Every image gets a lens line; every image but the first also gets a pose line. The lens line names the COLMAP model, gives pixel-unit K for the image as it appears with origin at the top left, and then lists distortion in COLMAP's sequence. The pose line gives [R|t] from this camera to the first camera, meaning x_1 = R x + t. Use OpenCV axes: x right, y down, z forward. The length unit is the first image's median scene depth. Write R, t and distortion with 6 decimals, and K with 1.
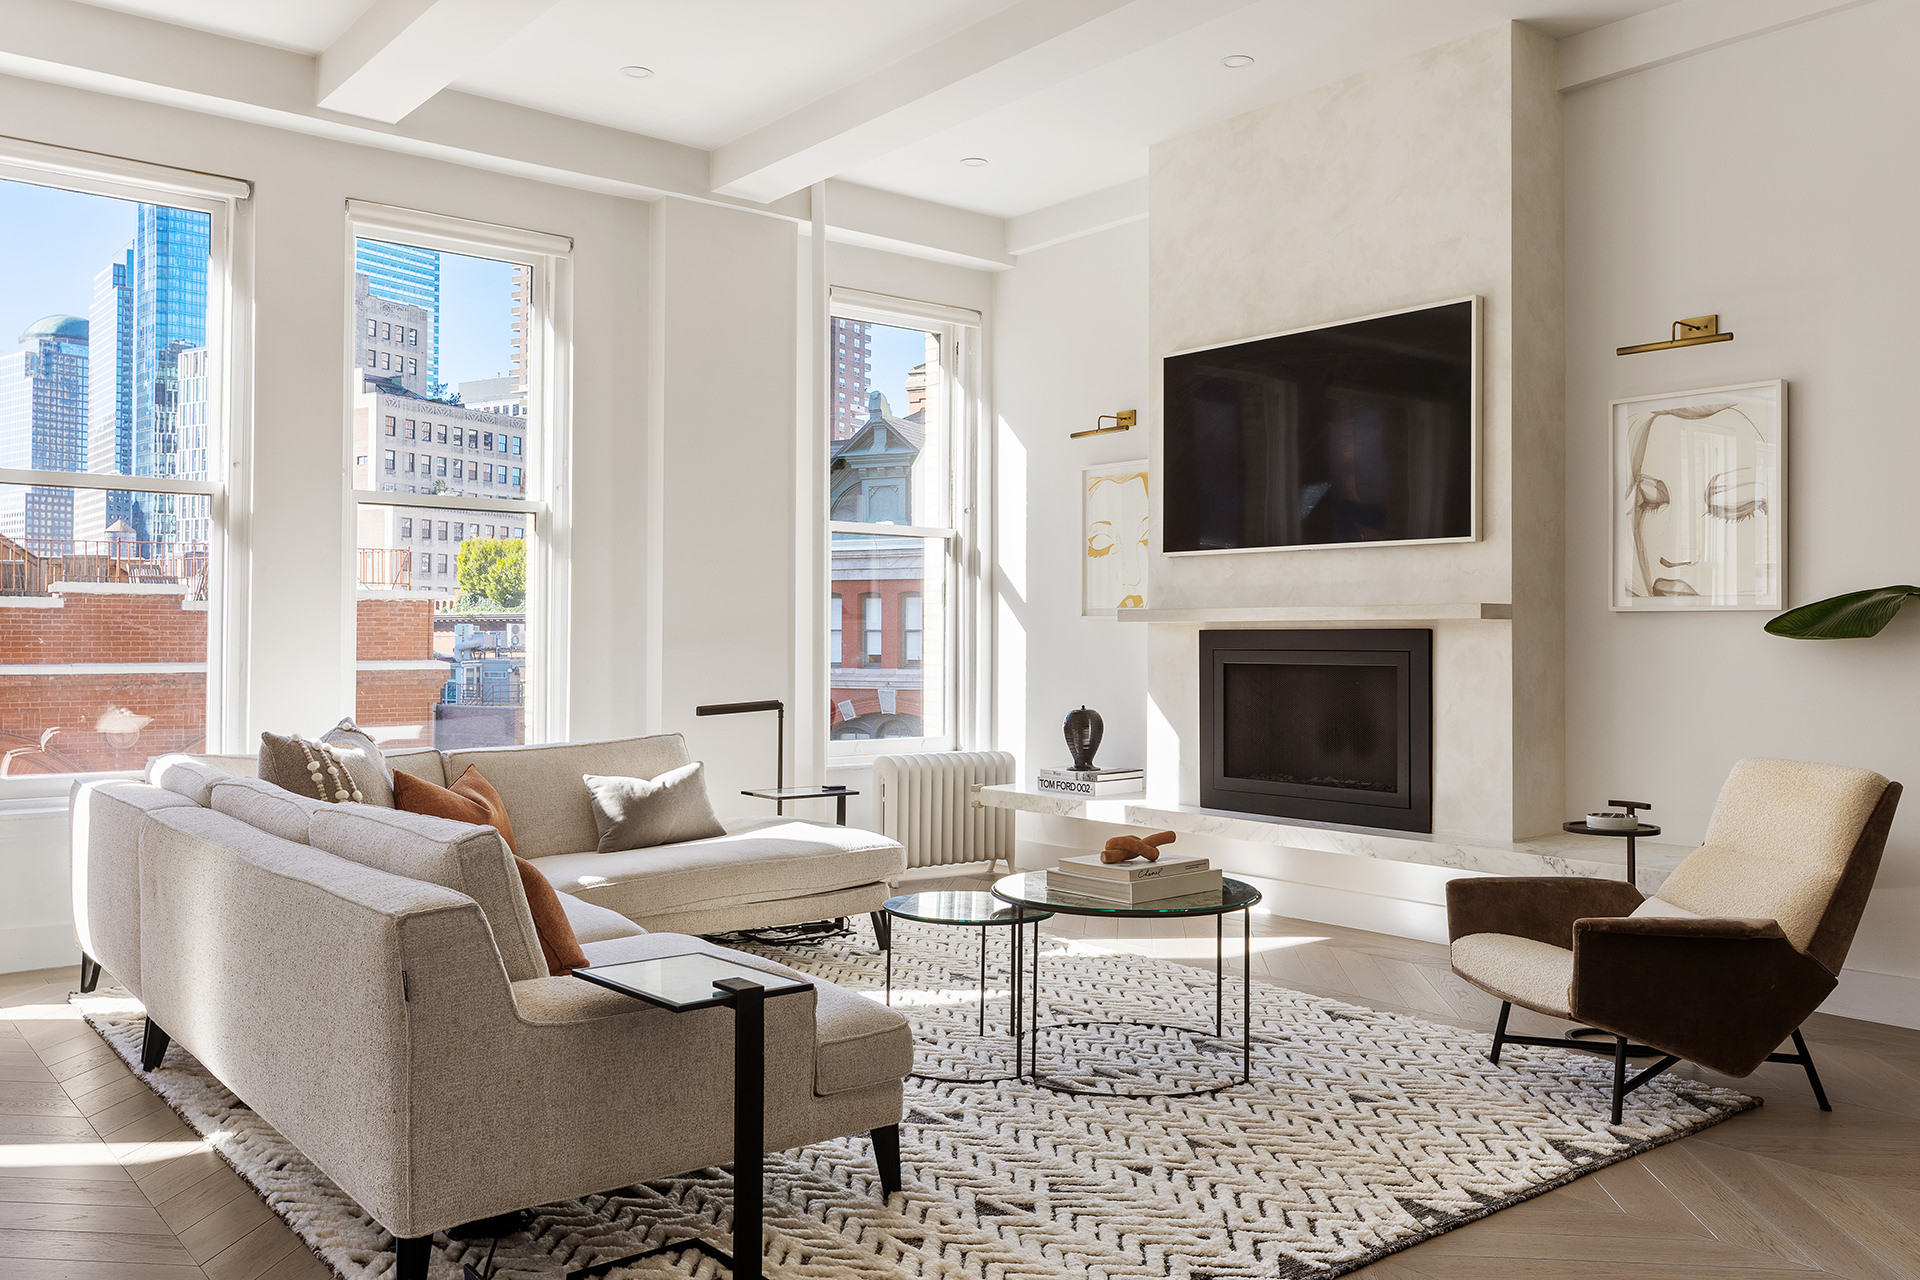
lens RADIAL K [[1542.3, 0, 960.2], [0, 1542.3, 610.3], [0, 0, 1]] dist [0.007877, 0.006298]
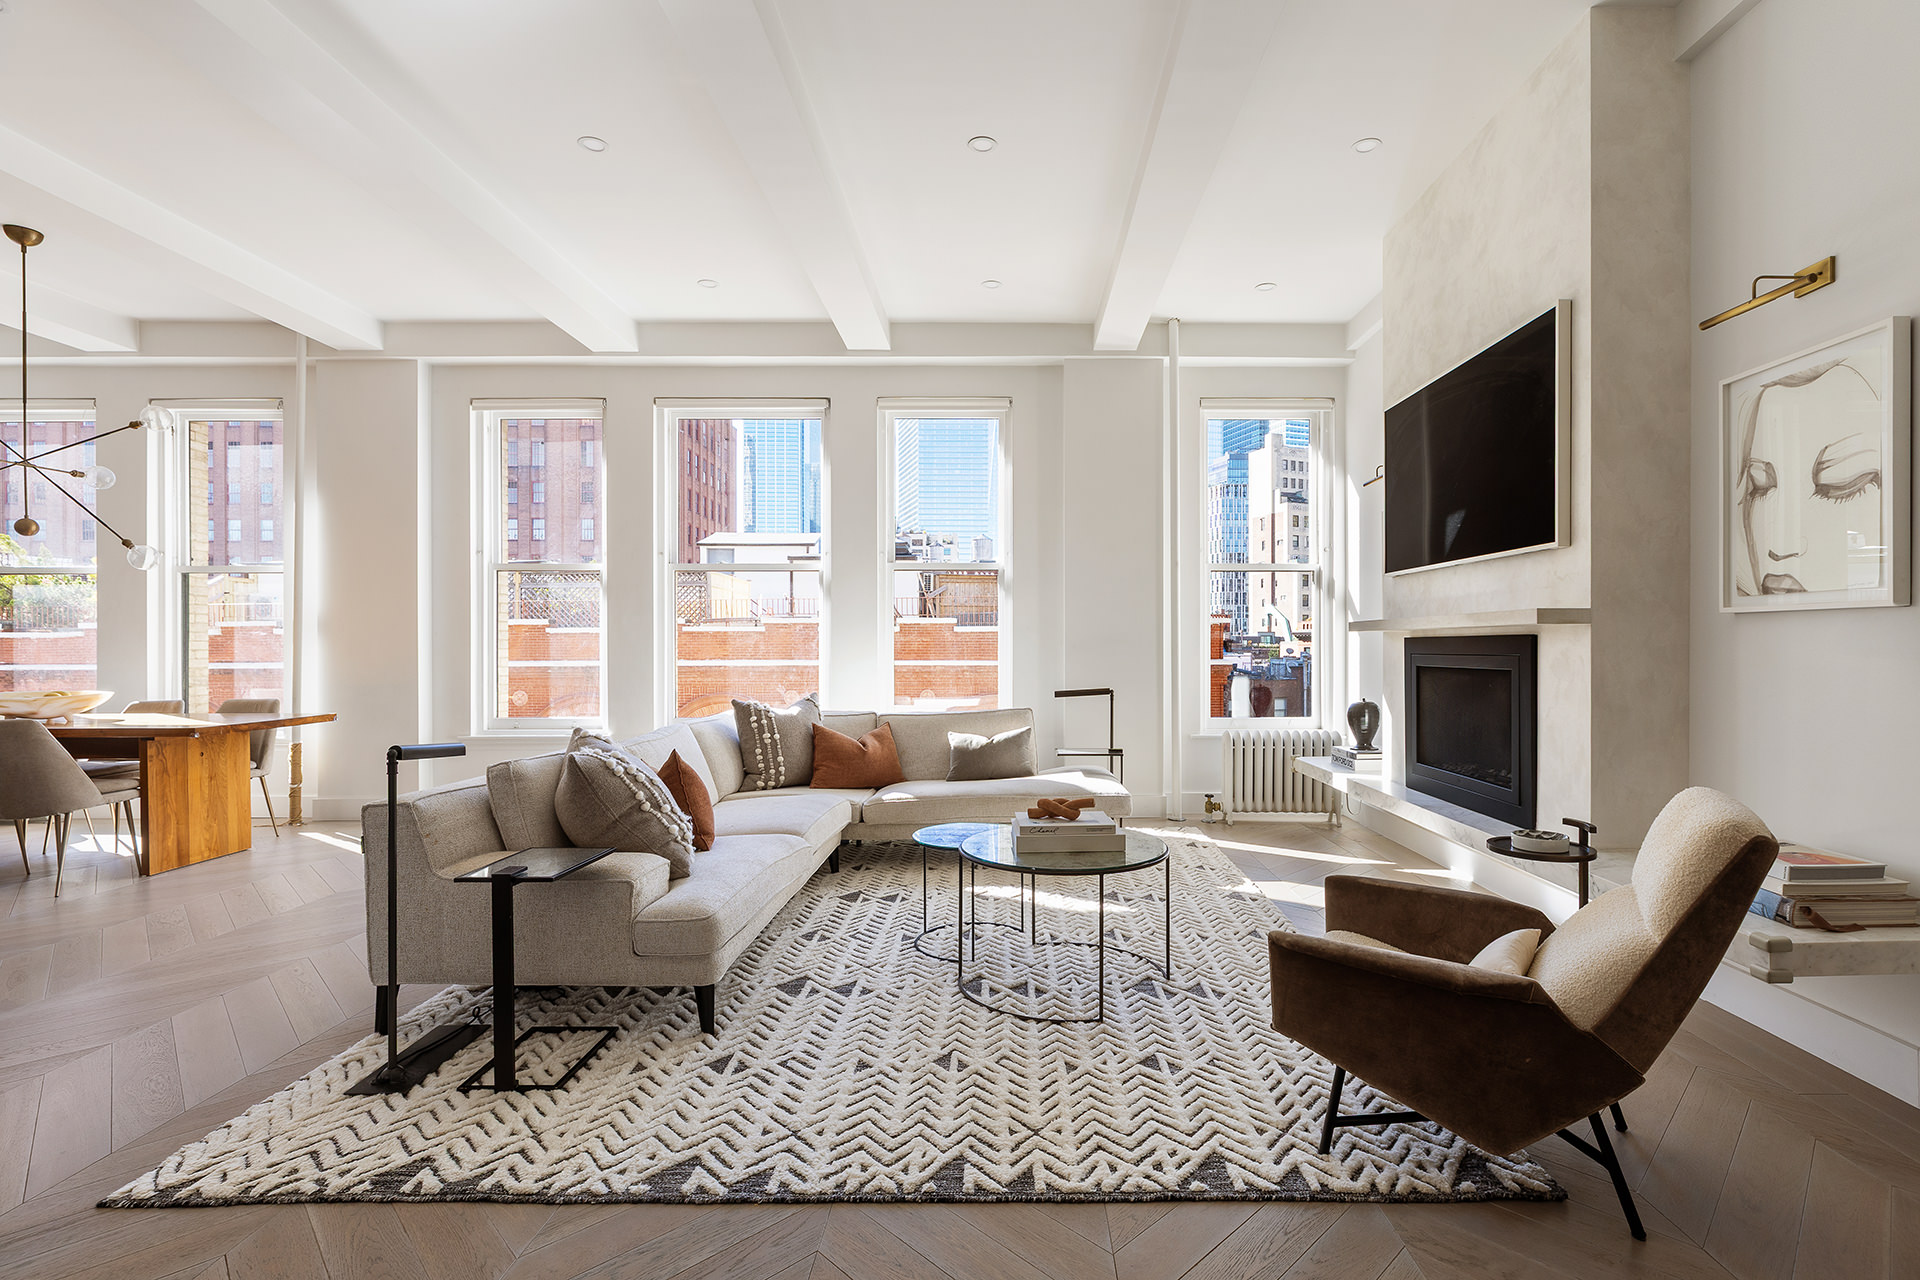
lens RADIAL K [[920.9, 0, 1023.2], [0, 920.9, 644.8], [0, 0, 1]] dist [-0.001018, 0.000949]
pose [[0.779928, -0.005680, -0.625843, 0.426347], [0.016246, 0.999806, 0.011172, 0.006520], [0.625658, -0.018881, 0.779869, 0.308079]]
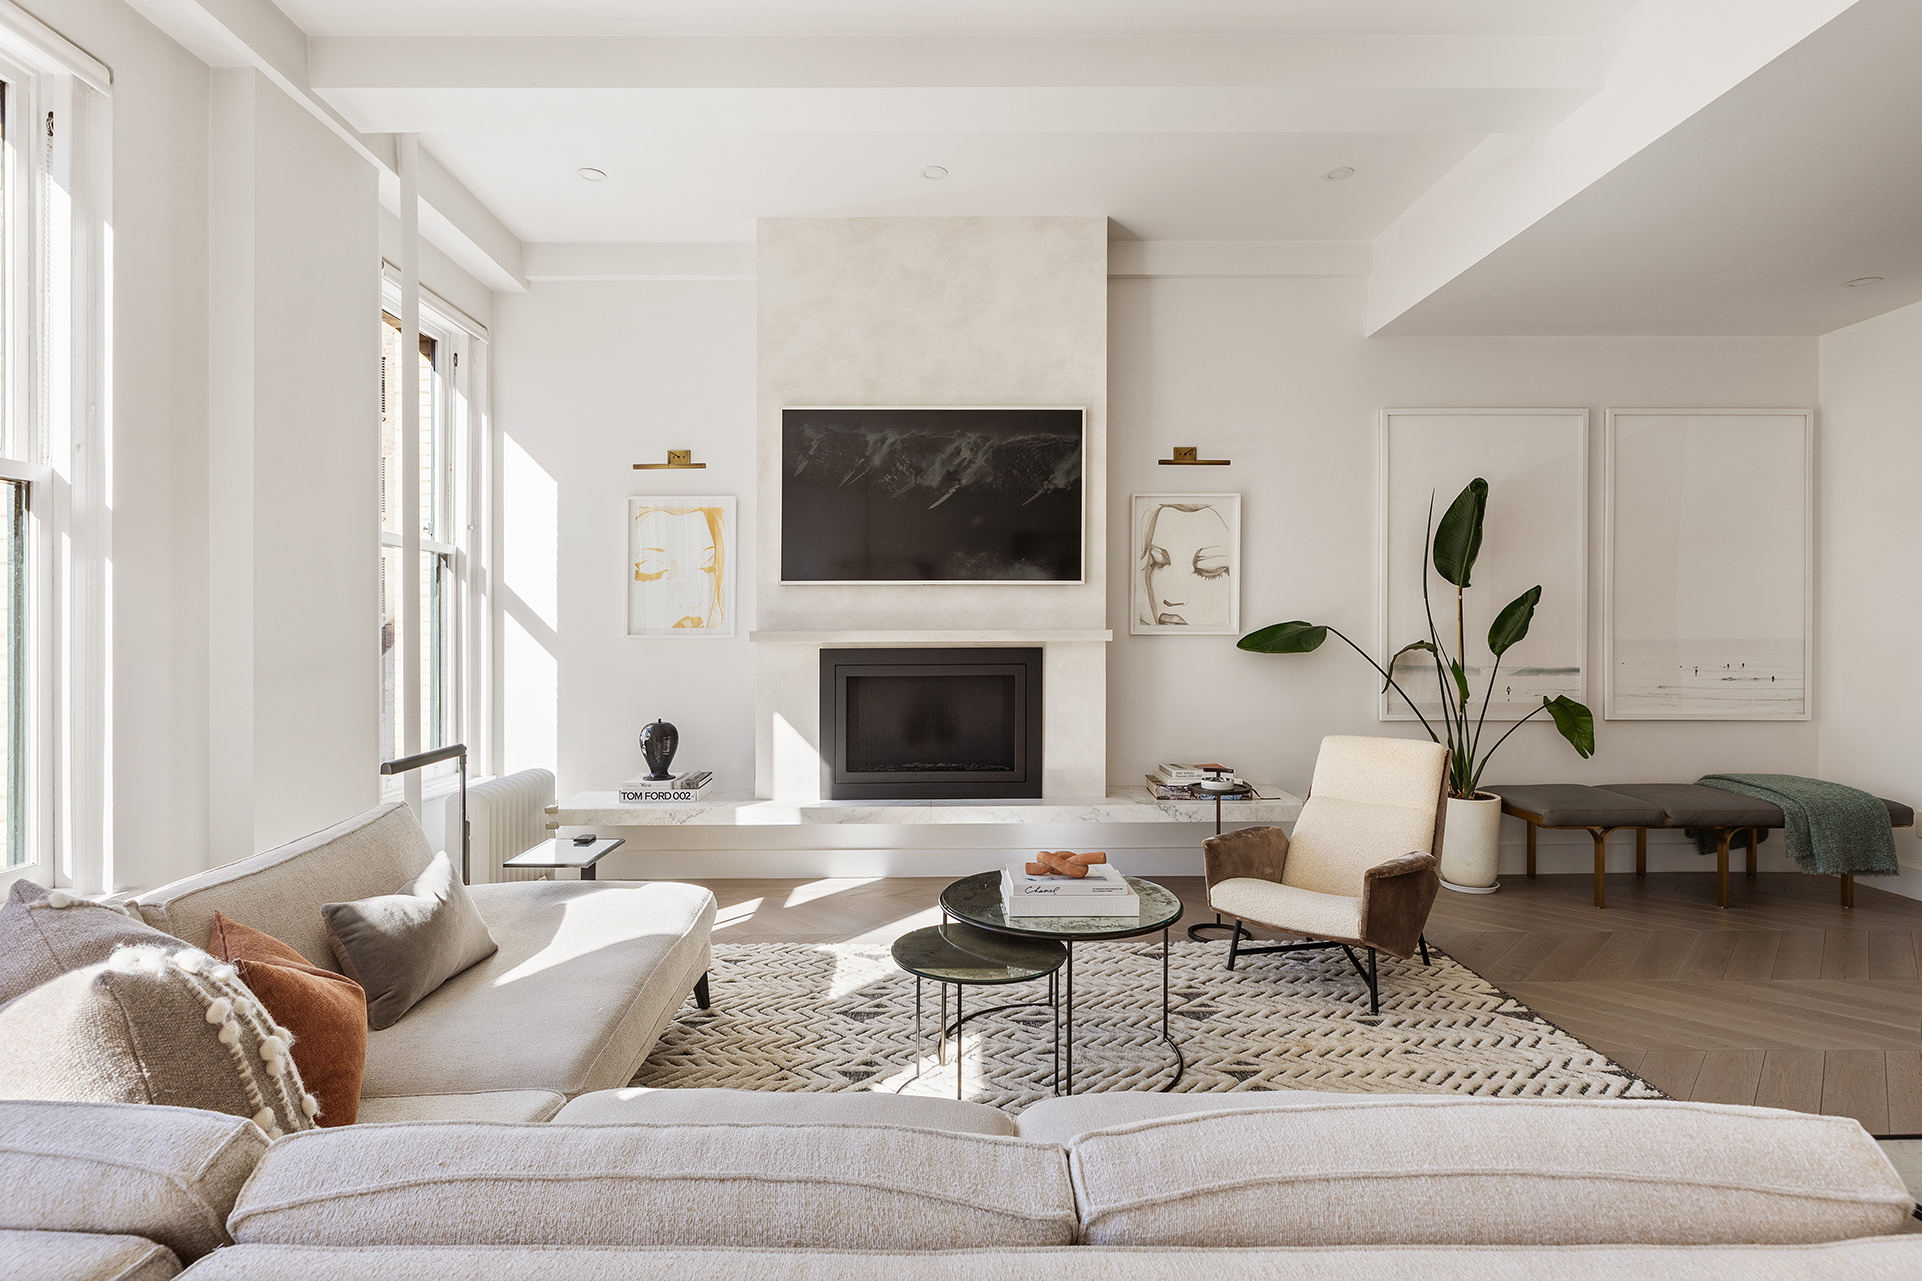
lens RADIAL K [[965.4, 0, 922.4], [0, 965.4, 636.8], [0, 0, 1]] dist [0.001478, -0.000165]
pose [[0.629383, -0.007123, 0.777063, -0.420369], [-0.009276, 0.999818, 0.016678, -0.010922], [-0.777040, -0.017705, 0.629202, 0.555482]]
